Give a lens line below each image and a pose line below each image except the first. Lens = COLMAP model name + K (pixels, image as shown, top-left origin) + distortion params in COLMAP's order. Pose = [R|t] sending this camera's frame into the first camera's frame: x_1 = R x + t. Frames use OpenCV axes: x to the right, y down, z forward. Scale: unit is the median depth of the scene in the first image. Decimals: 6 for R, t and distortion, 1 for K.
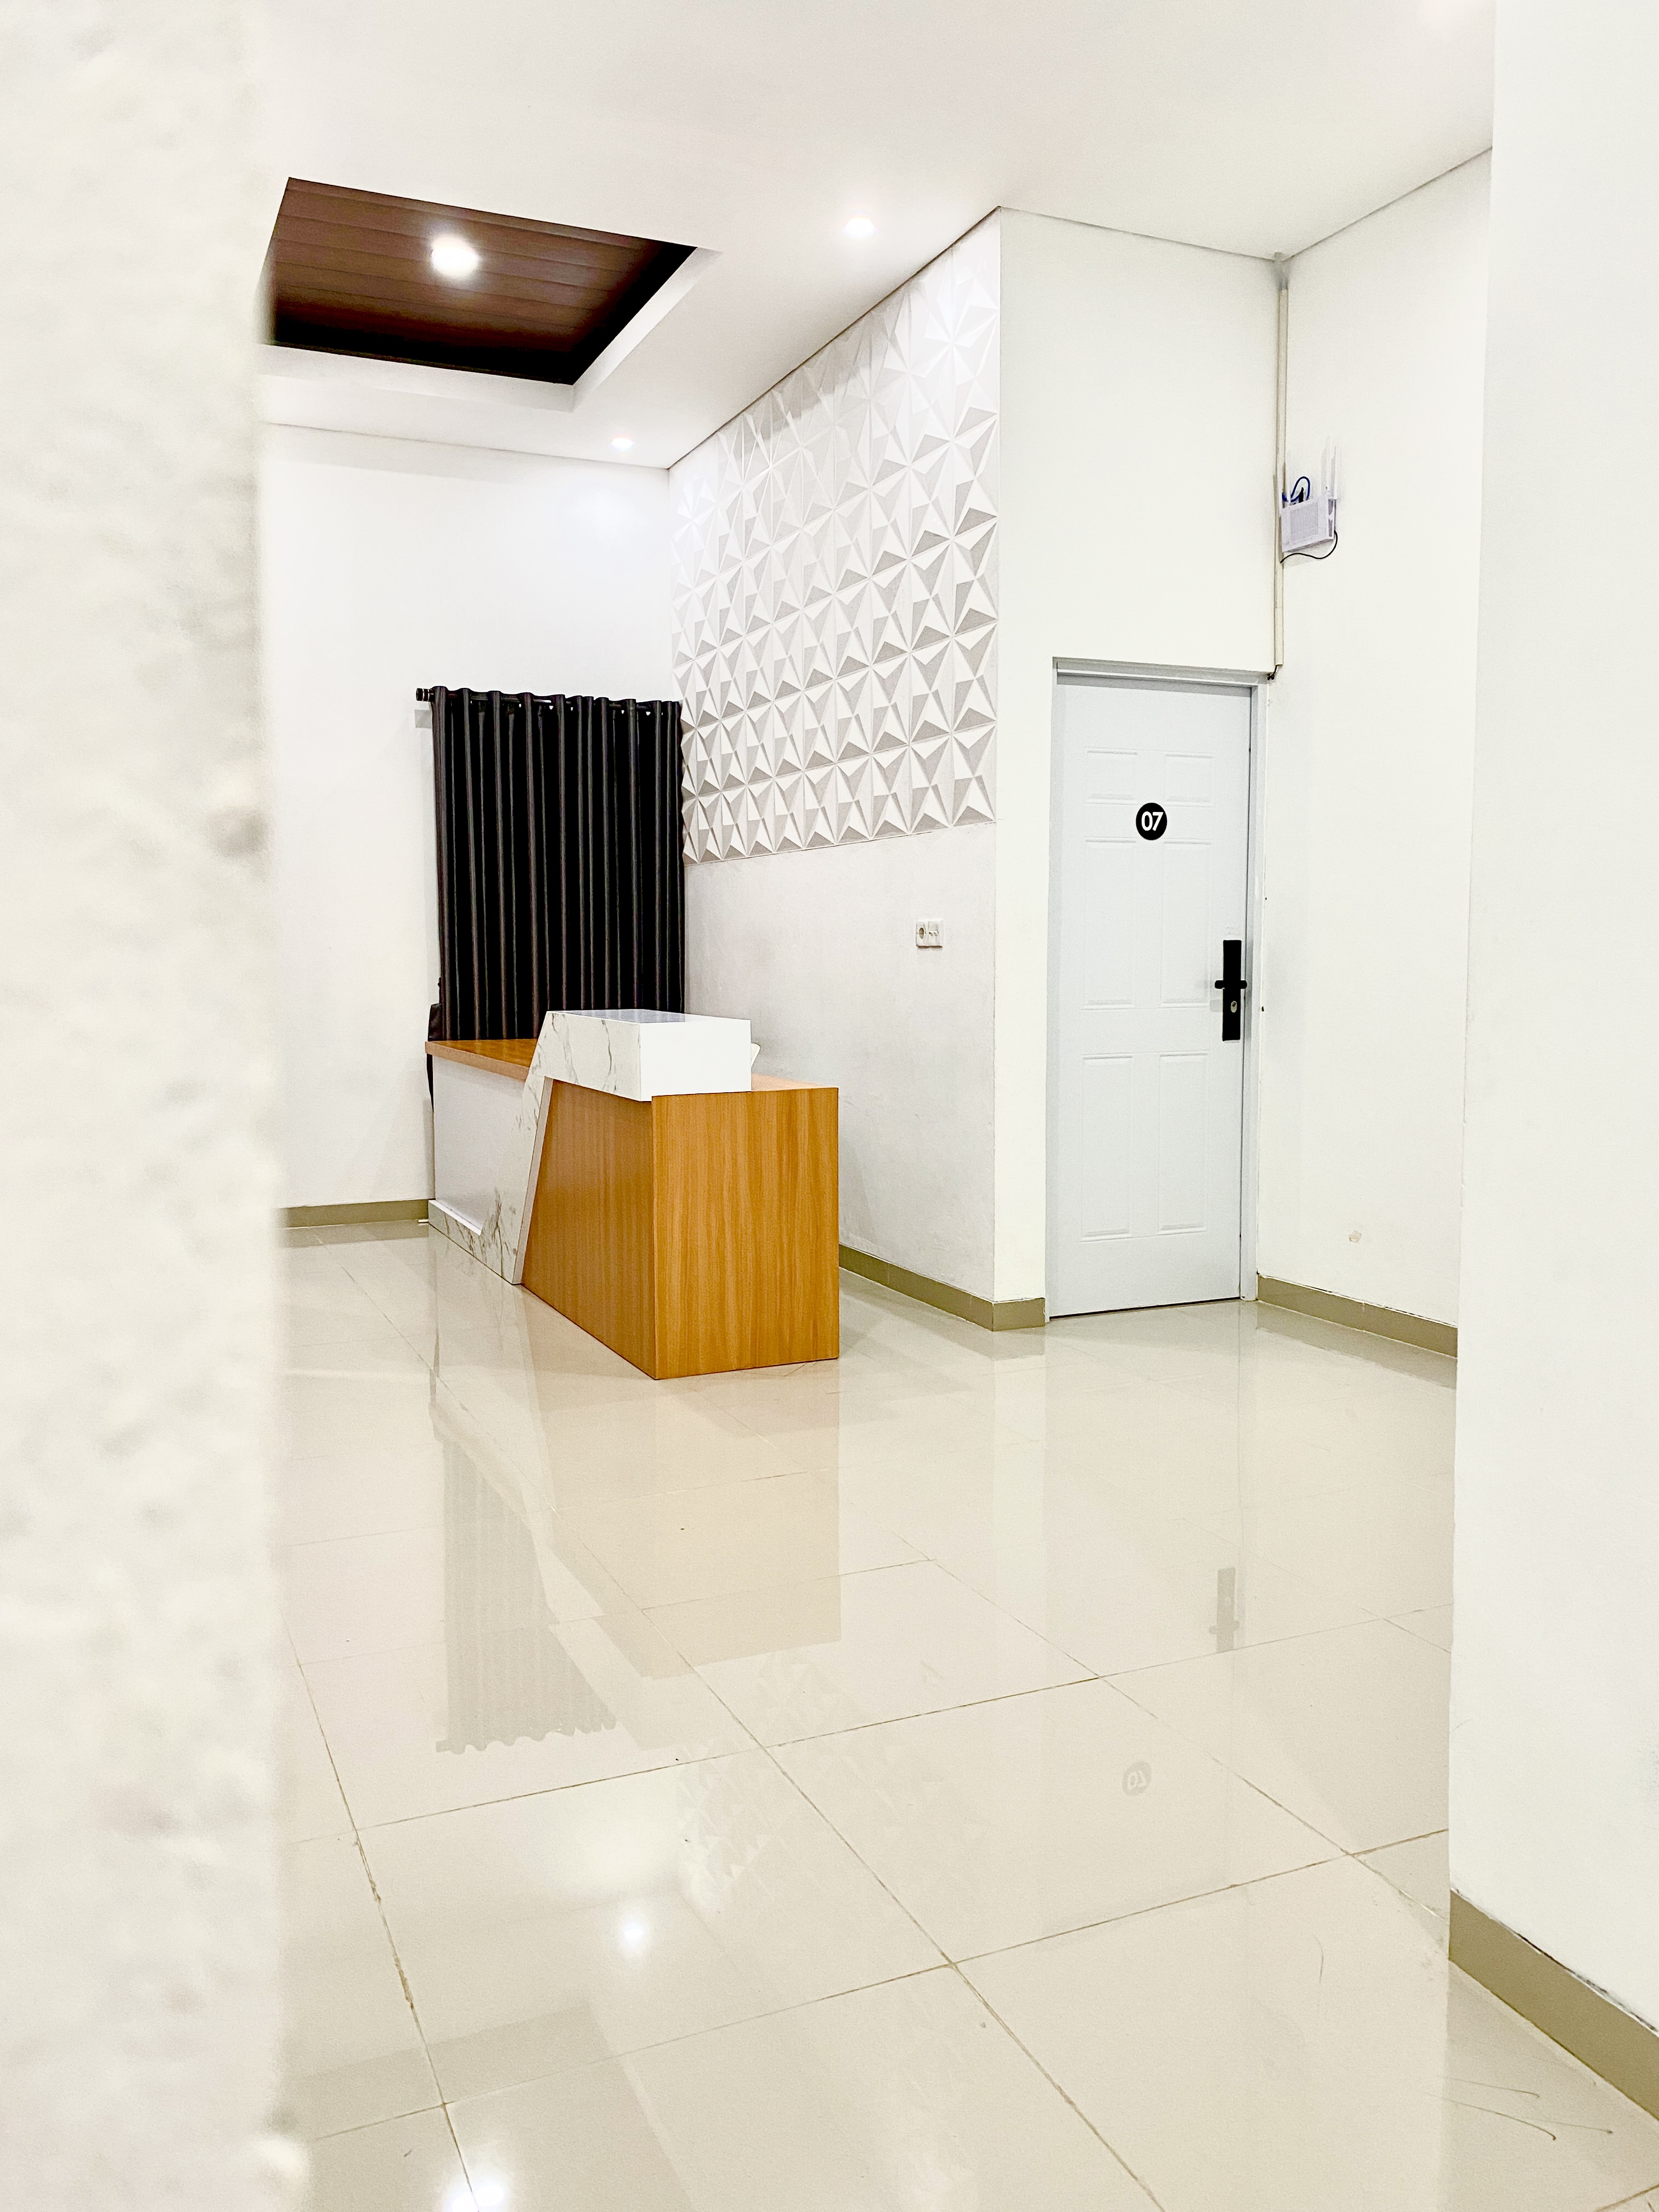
lens RADIAL K [[1695.8, 0, 829.5], [0, 1695.8, 1106.0], [0, 0, 1]] dist [0.035173, -0.139367]
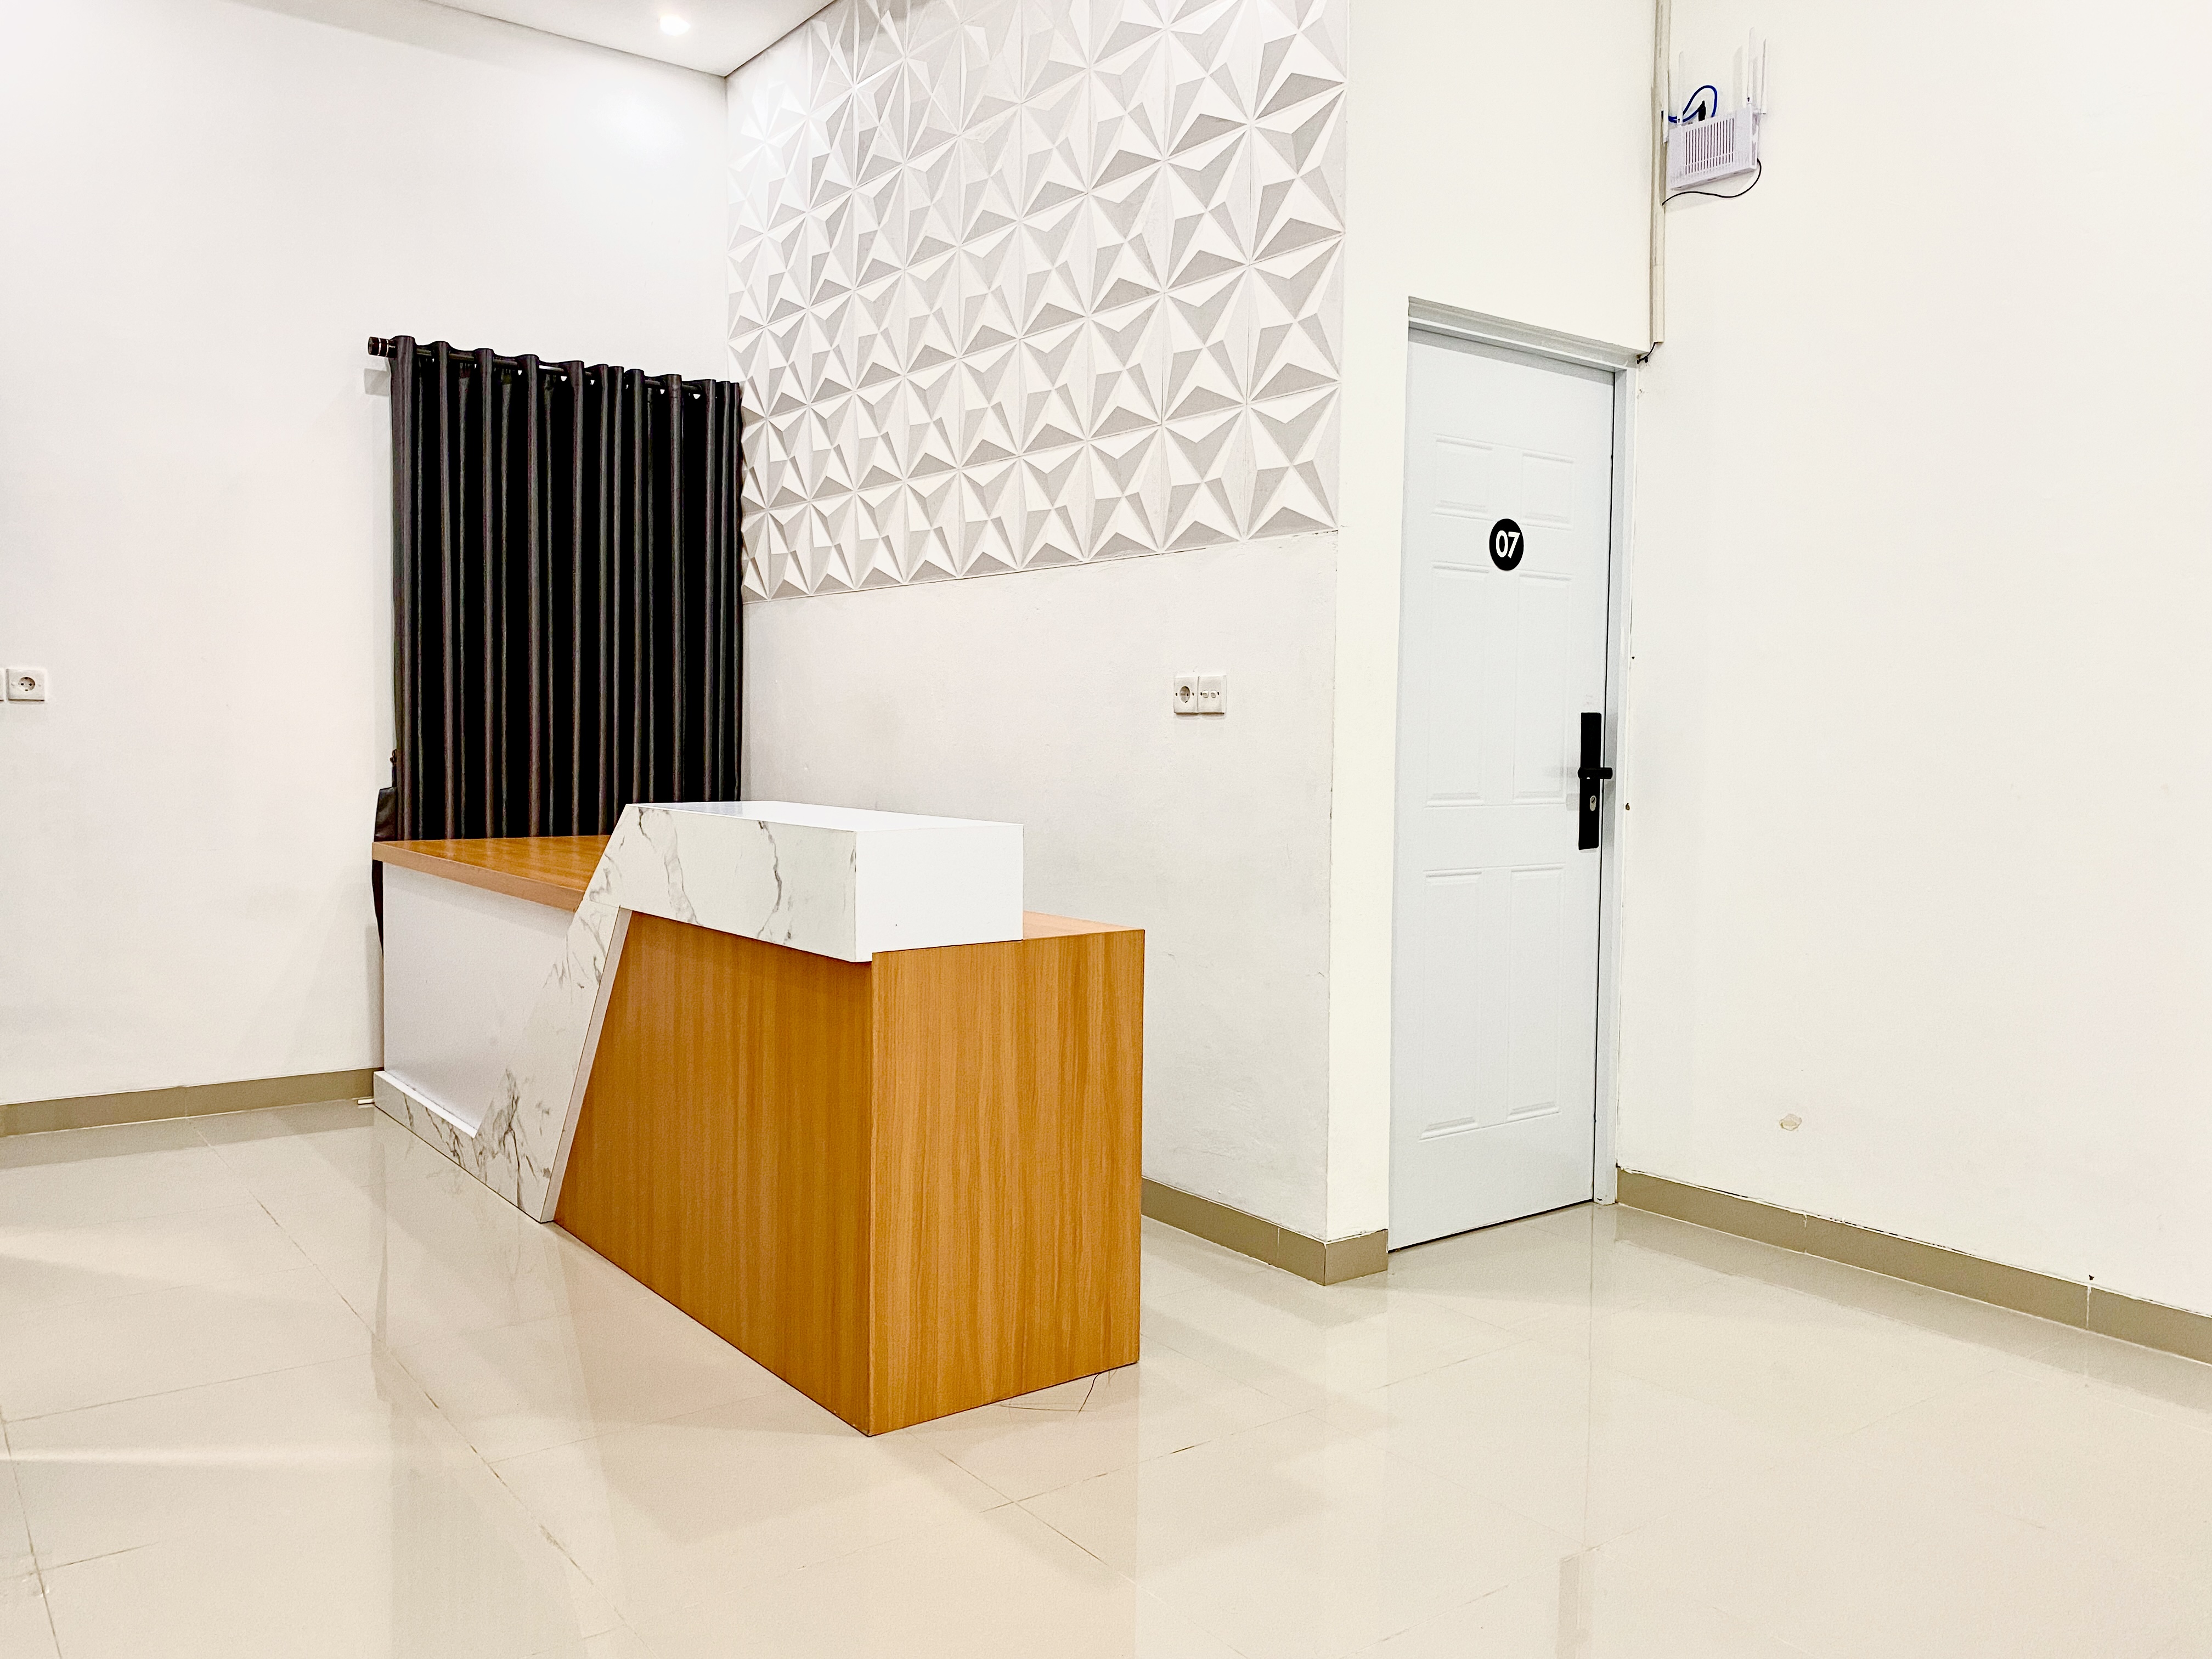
lens RADIAL K [[1695.8, 0, 1107.9], [0, 1695.8, 813.6], [0, 0, 1]] dist [0.035173, -0.139367]
pose [[0.975109, 0.004488, 0.221680, -0.125282], [0.005089, 0.999079, -0.042615, -0.023211], [-0.221667, 0.042683, 0.974188, 0.326266]]
